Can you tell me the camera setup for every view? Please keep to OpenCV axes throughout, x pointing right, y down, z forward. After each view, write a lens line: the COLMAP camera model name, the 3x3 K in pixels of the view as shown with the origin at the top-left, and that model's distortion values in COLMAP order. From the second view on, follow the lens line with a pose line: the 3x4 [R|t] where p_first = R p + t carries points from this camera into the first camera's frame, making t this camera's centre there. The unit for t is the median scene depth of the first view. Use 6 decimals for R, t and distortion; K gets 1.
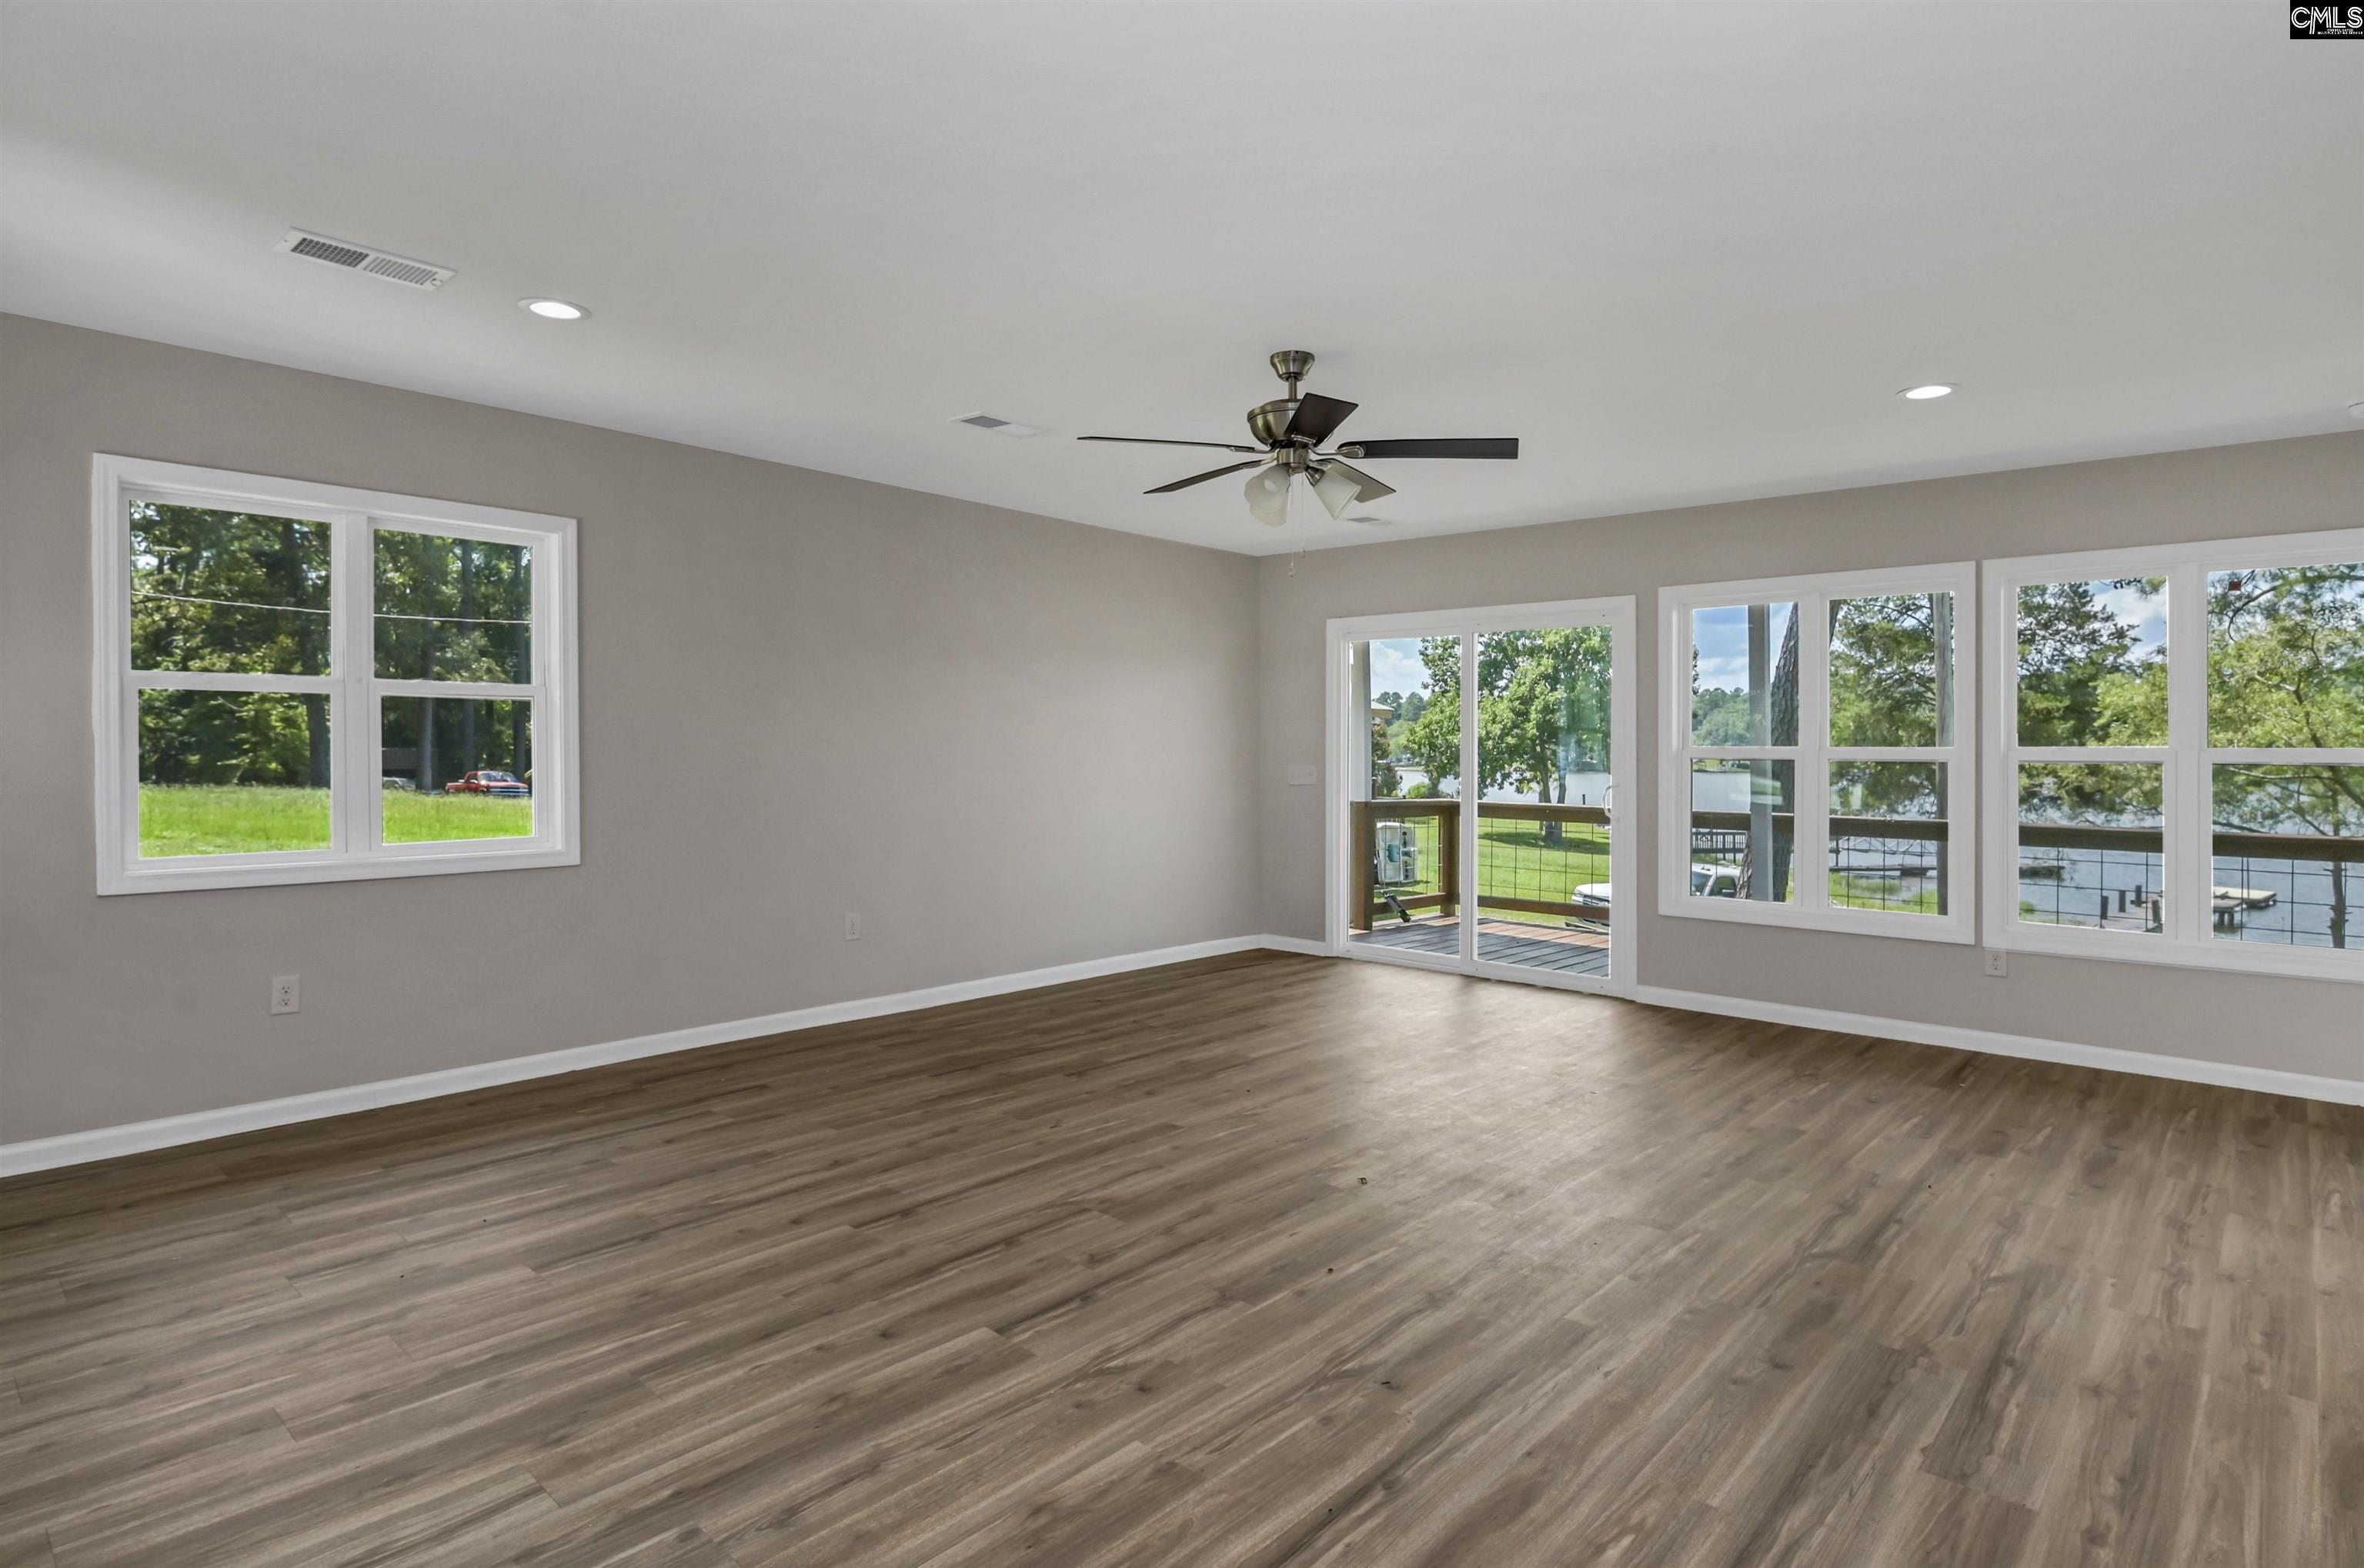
lens RADIAL K [[1199.4, 0, 1192.1], [0, 1199.4, 789.1], [0, 0, 1]] dist [0.012103, -0.010929]
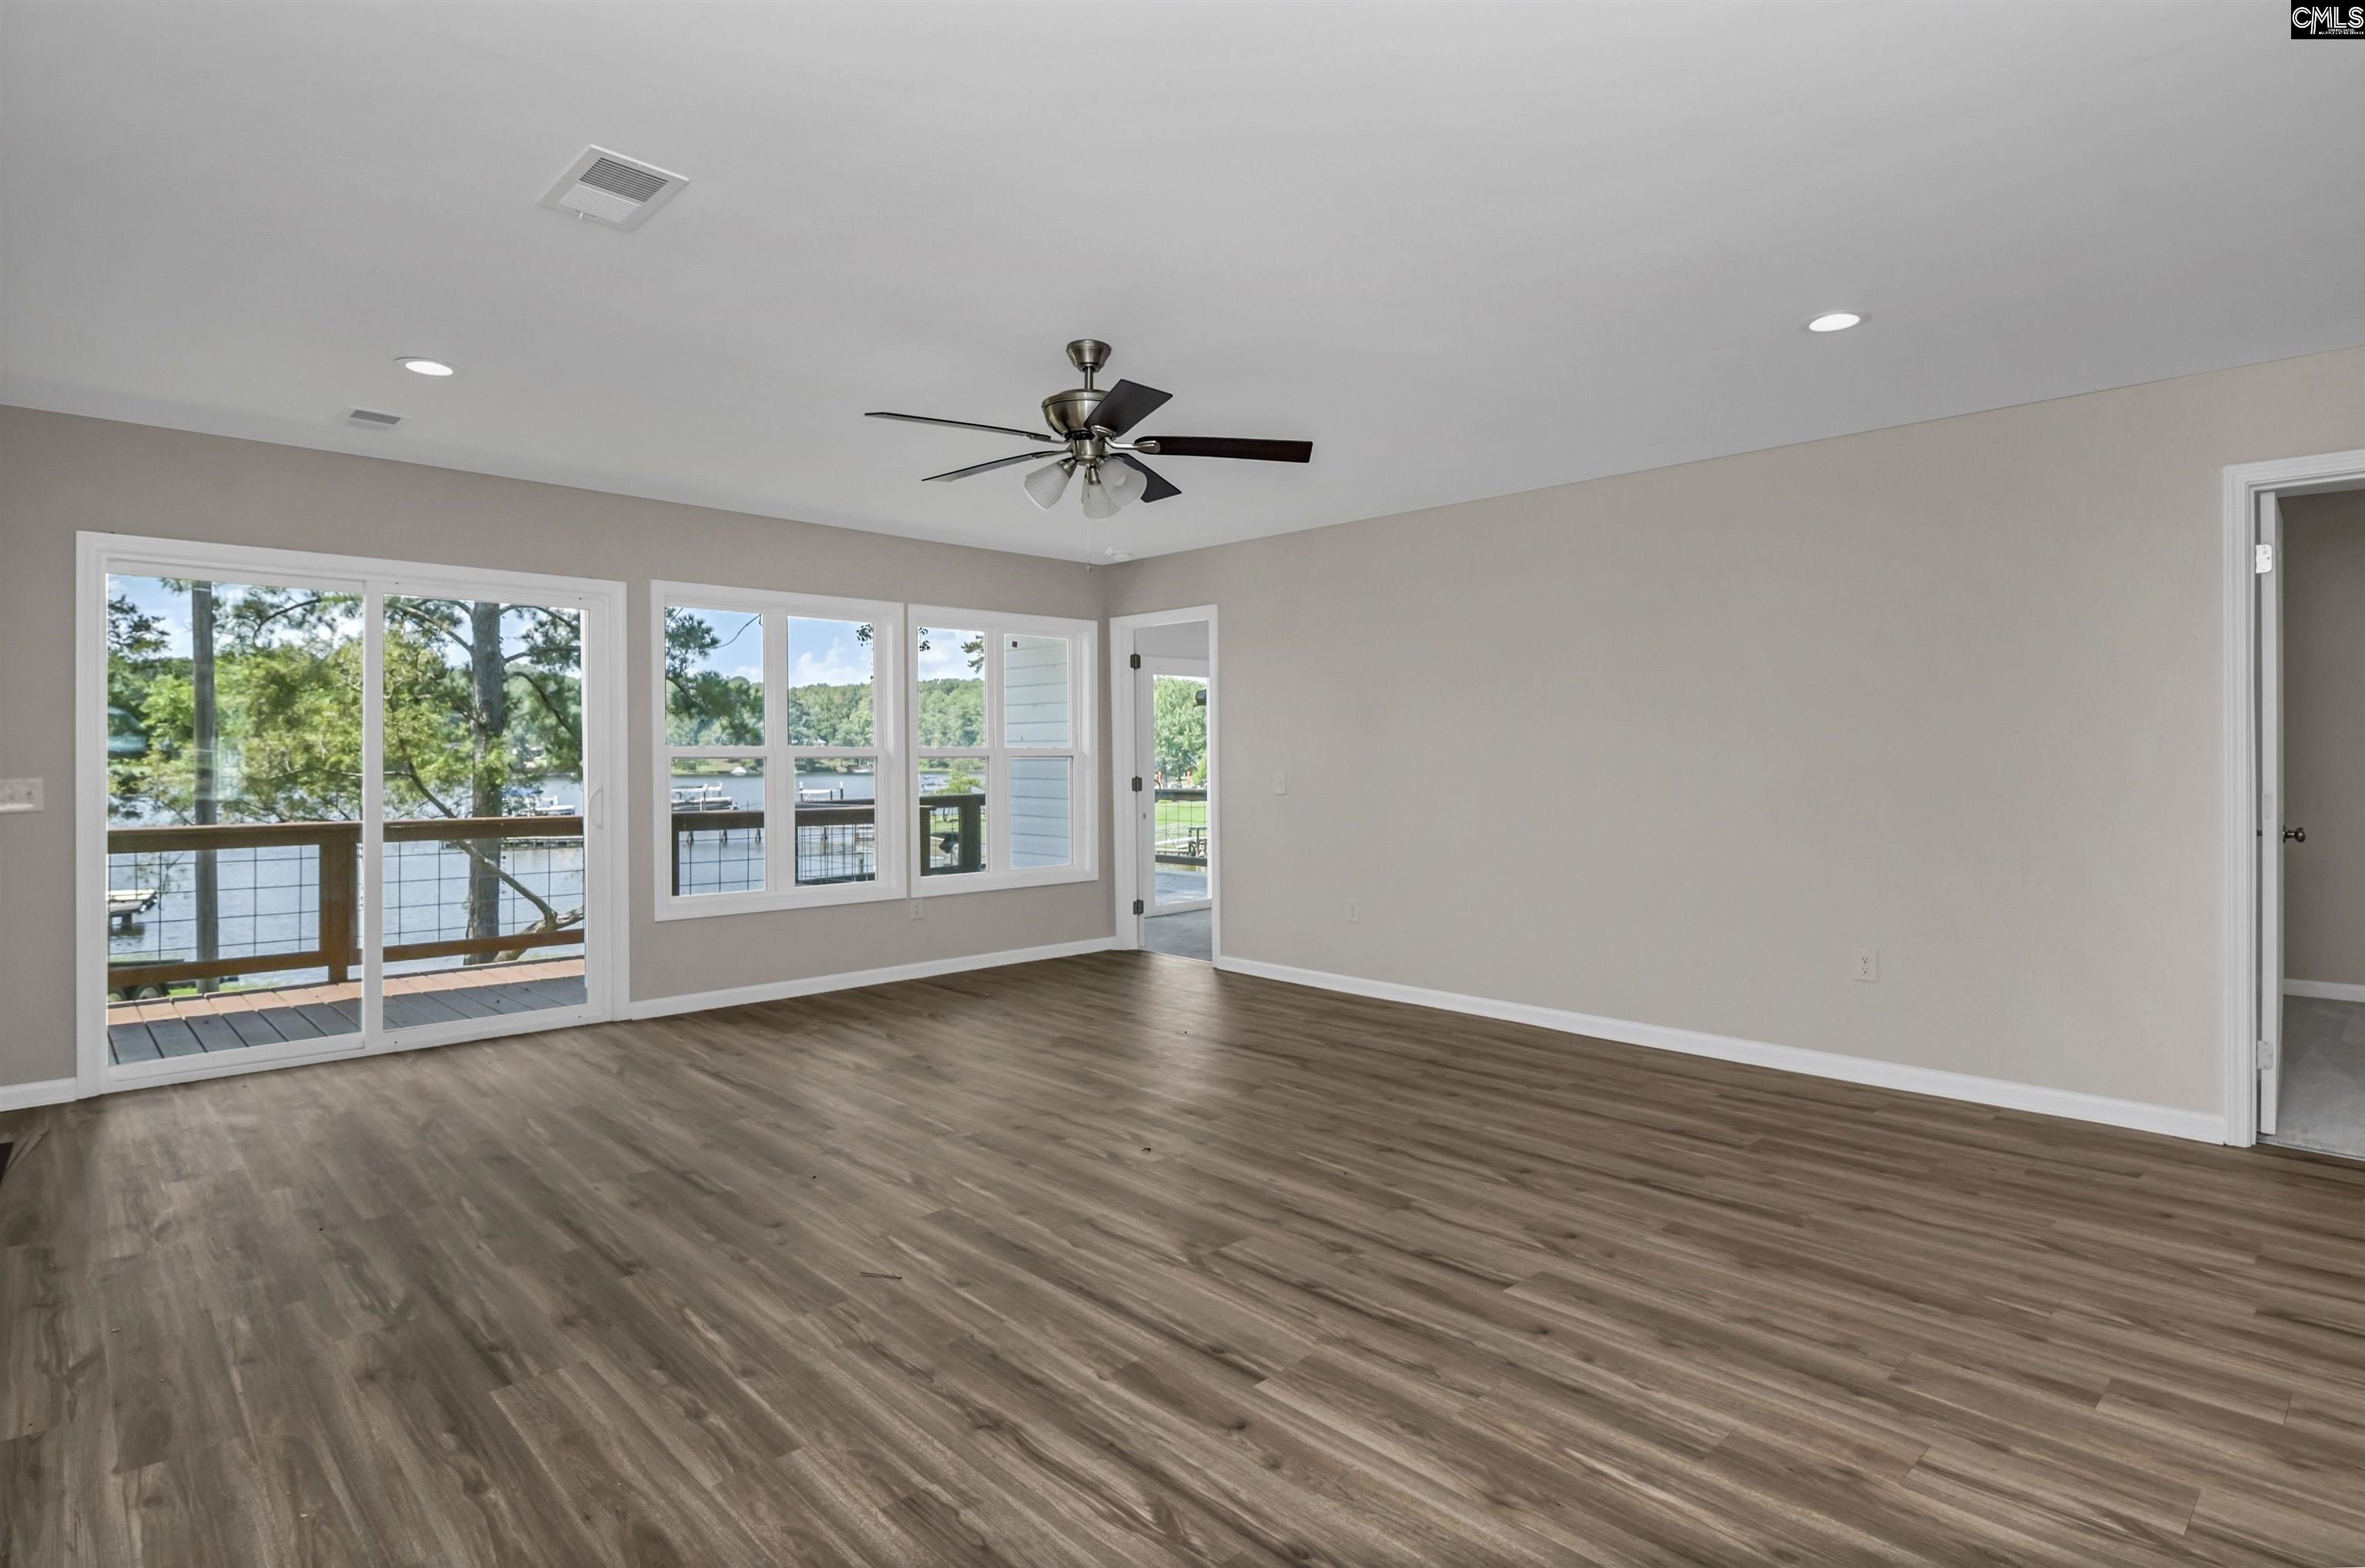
lens RADIAL K [[1200.0, 0, 1208.1], [0, 1200.0, 754.8], [0, 0, 1]] dist [0.012103, -0.010929]
pose [[0.070760, -0.003724, 0.997486, -0.967131], [0.033284, 0.999445, 0.001370, -0.024020], [-0.996938, 0.033104, 0.070845, 0.912295]]
